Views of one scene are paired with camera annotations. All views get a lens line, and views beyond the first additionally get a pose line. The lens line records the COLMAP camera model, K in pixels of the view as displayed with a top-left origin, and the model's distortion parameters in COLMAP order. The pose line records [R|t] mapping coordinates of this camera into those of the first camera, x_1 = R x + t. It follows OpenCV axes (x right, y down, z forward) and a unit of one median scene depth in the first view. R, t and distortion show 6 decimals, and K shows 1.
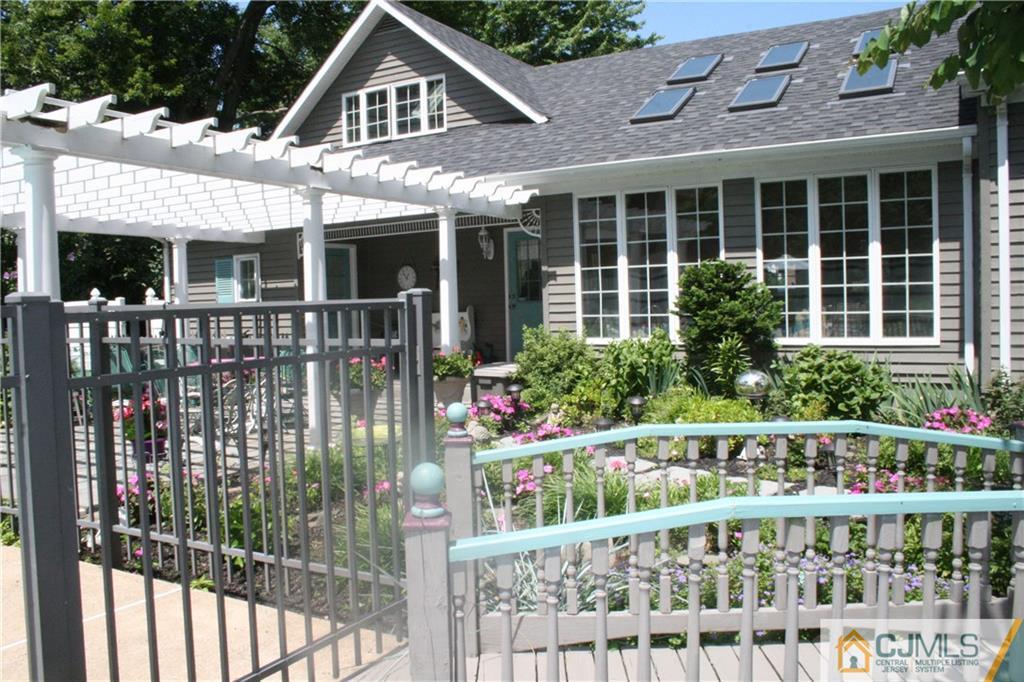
lens RADIAL K [[853.2, 0, 512.0], [0, 853.2, 341.0], [0, 0, 1]] dist [-0.162440, 0.142978]
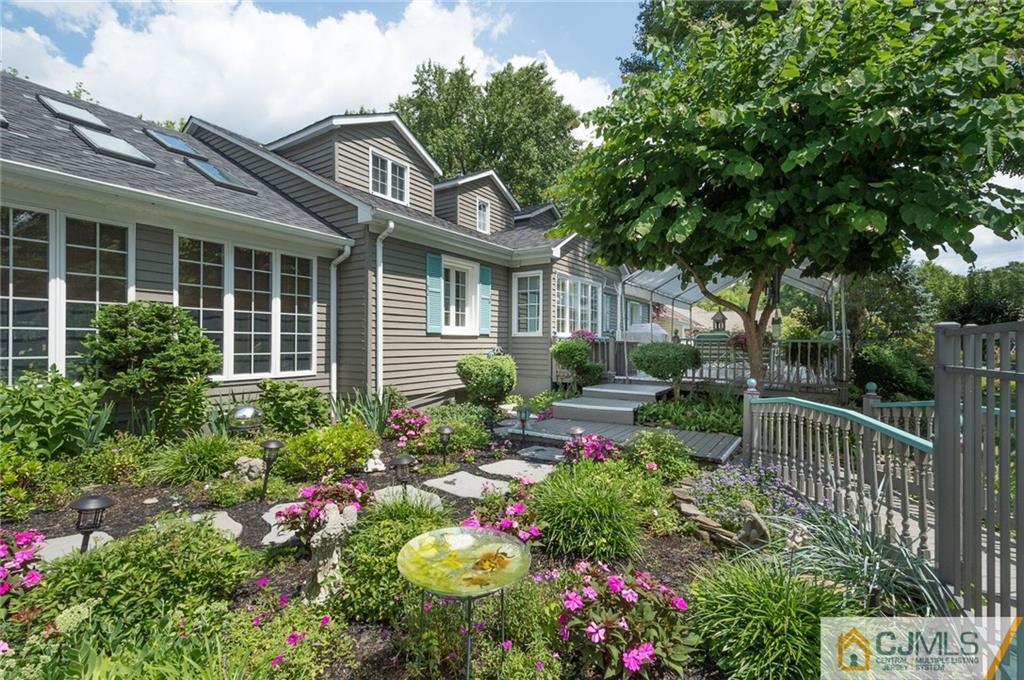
lens RADIAL K [[439.8, 0, 512.0], [0, 439.8, 340.0], [0, 0, 1]] dist [-0.001089, -0.000267]
pose [[0.069567, 0.033183, 0.997025, -0.213226], [0.037314, 0.998661, -0.035841, -0.013541], [-0.996879, 0.039697, 0.068235, 0.461308]]
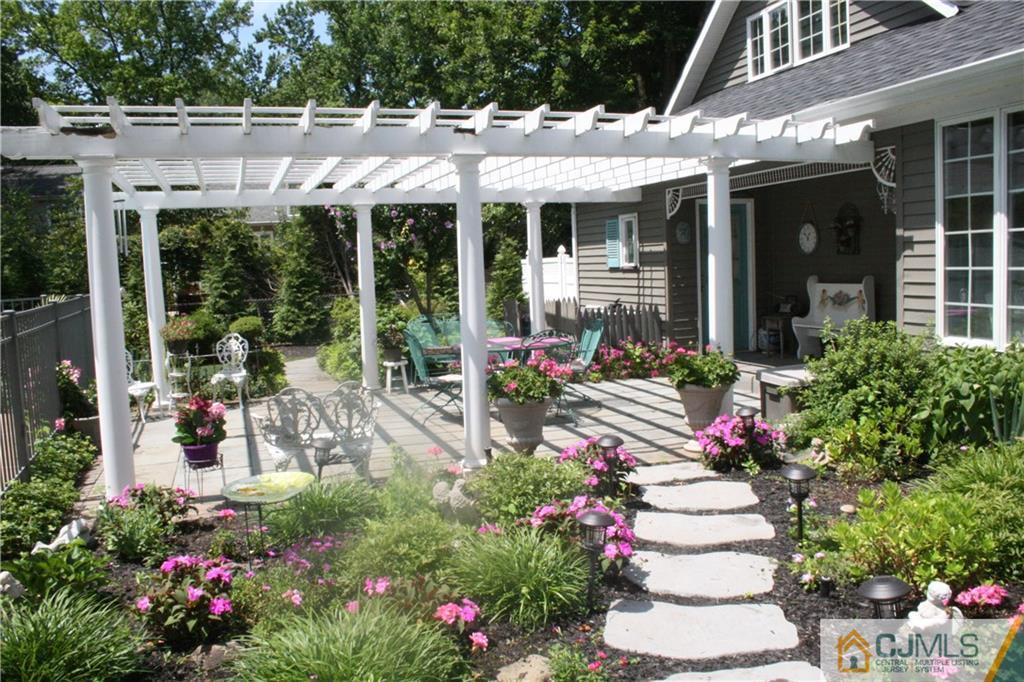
lens RADIAL K [[853.2, 0, 512.0], [0, 853.2, 341.0], [0, 0, 1]] dist [-0.162440, 0.142978]
pose [[0.743237, 0.063406, -0.666017, 0.260480], [-0.014992, 0.996827, 0.078169, -0.044925], [0.668860, -0.048113, 0.741830, 0.283089]]
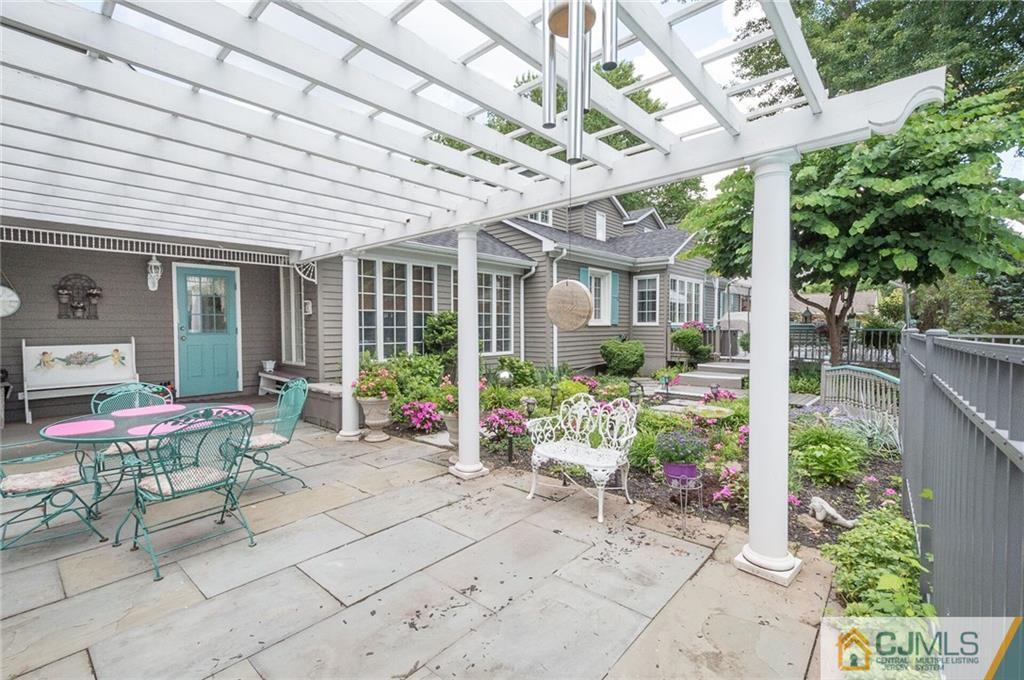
lens RADIAL K [[450.3, 0, 512.0], [0, 450.3, 340.0], [0, 0, 1]] dist [0.002799, 0.000025]
pose [[0.210901, -0.005854, 0.977490, -0.551246], [0.039055, 0.999234, -0.002442, -0.024868], [-0.976727, 0.038691, 0.210968, 0.587499]]
